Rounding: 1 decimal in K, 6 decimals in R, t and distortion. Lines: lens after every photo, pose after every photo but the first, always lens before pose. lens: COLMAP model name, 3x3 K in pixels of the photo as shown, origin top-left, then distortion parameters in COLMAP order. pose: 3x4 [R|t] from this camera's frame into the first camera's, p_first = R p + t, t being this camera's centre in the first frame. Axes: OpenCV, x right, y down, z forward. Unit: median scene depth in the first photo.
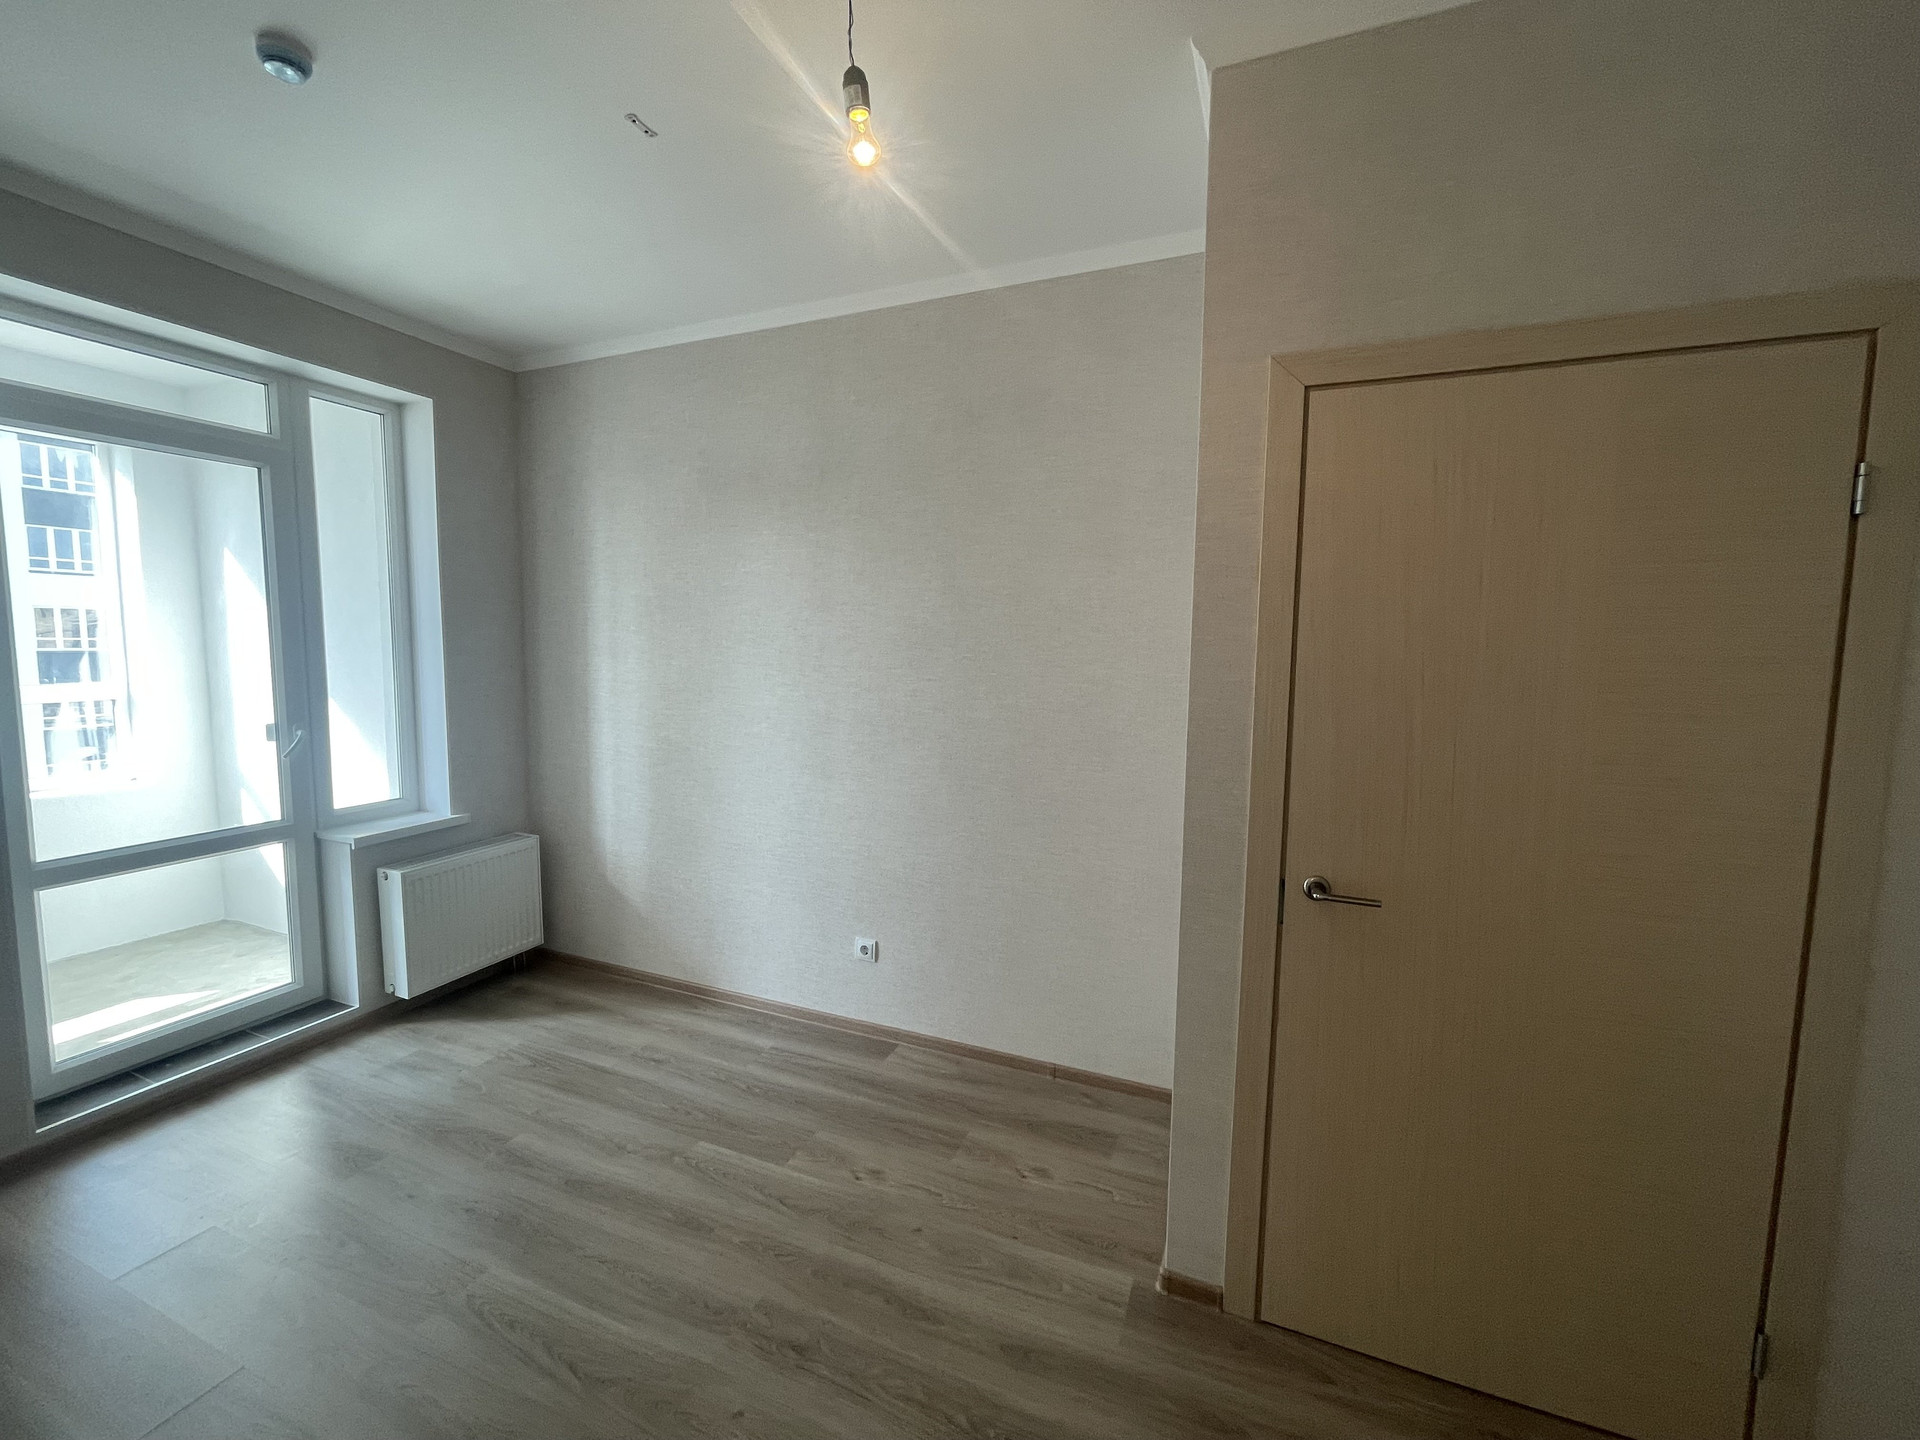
lens RADIAL K [[783.0, 0, 945.2], [0, 783.0, 712.8], [0, 0, 1]] dist [-0.005784, 0.002515]
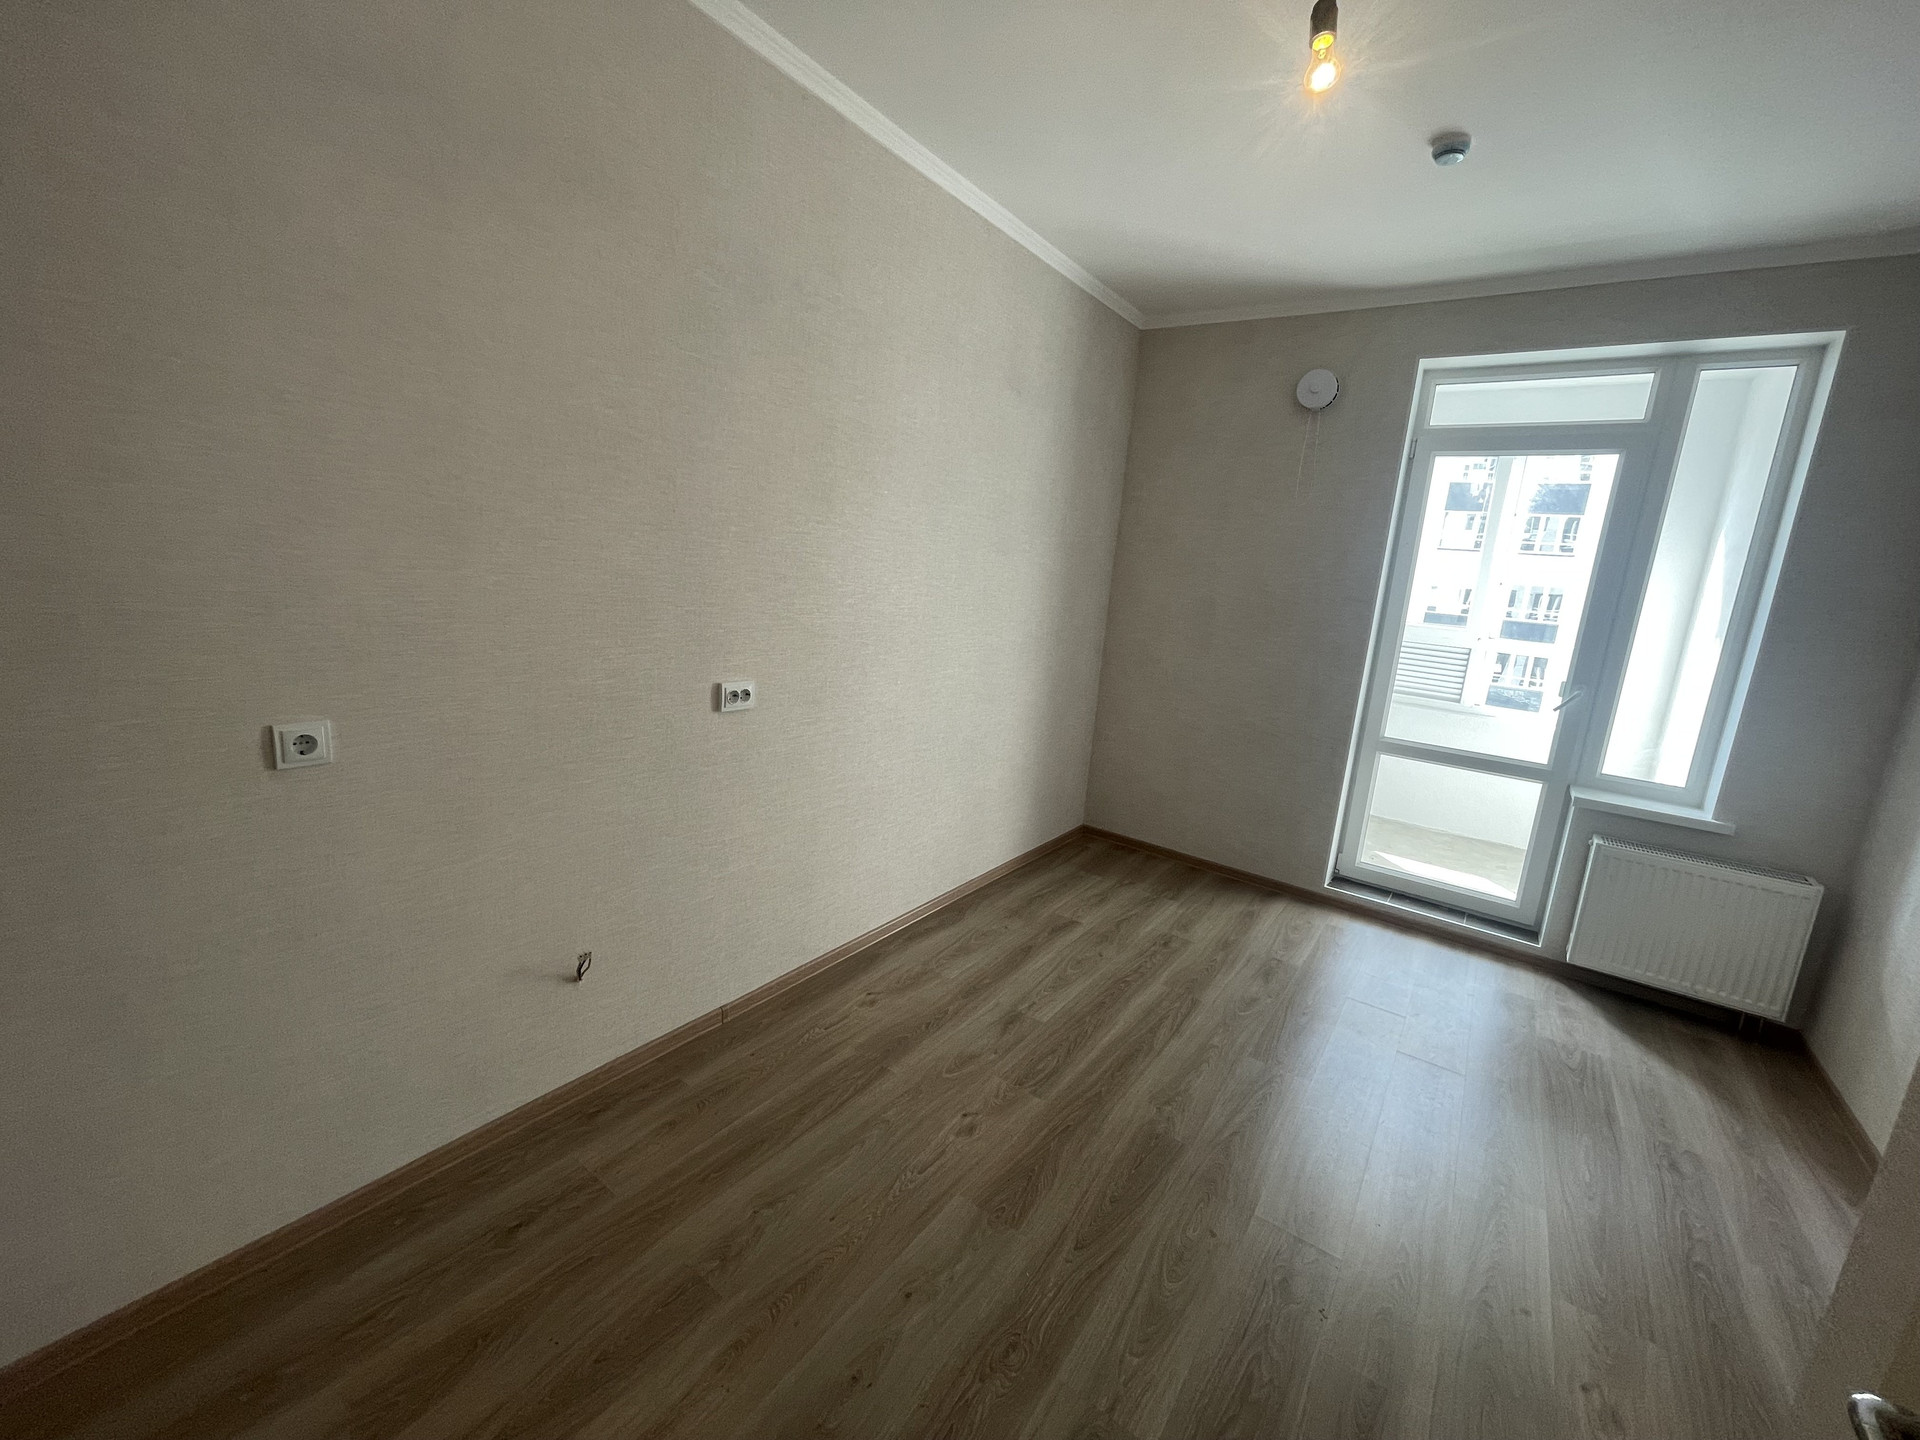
lens RADIAL K [[783.0, 0, 948.7], [0, 783.0, 722.2], [0, 0, 1]] dist [-0.005784, 0.002515]
pose [[-0.225428, 0.175373, -0.958346, 0.514394], [-0.165776, 0.962416, 0.215113, -0.028335], [0.960052, 0.207363, -0.187883, 0.414484]]
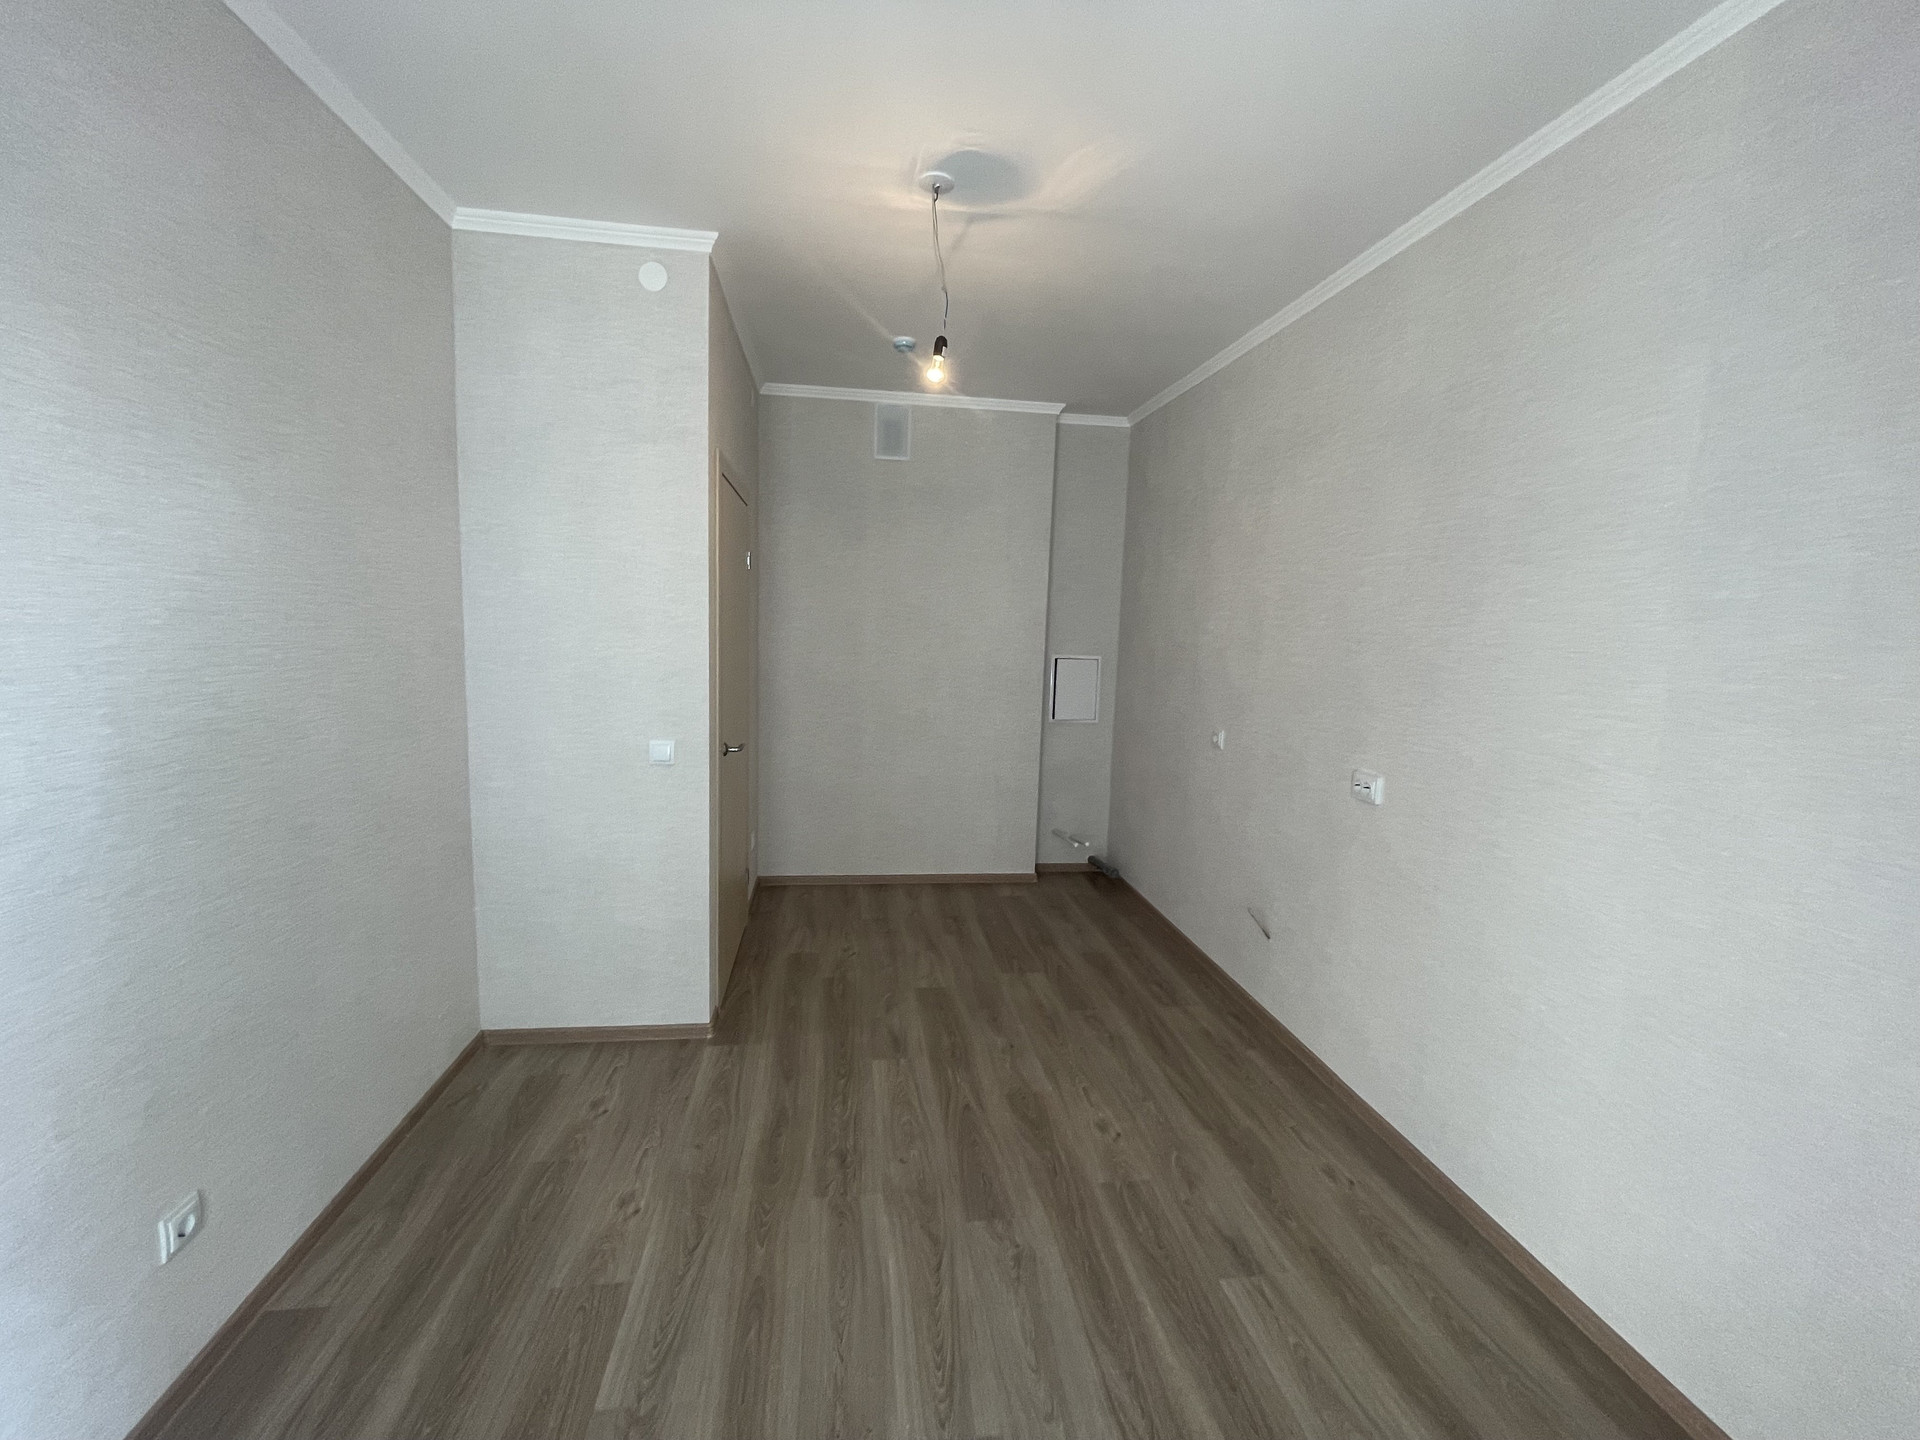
lens RADIAL K [[783.0, 0, 955.6], [0, 783.0, 720.7], [0, 0, 1]] dist [-0.005784, 0.002515]
pose [[-0.519218, -0.140123, 0.843077, -0.881397], [0.030678, 0.982776, 0.182235, -0.106648], [-0.854091, 0.120484, -0.505976, 0.956076]]
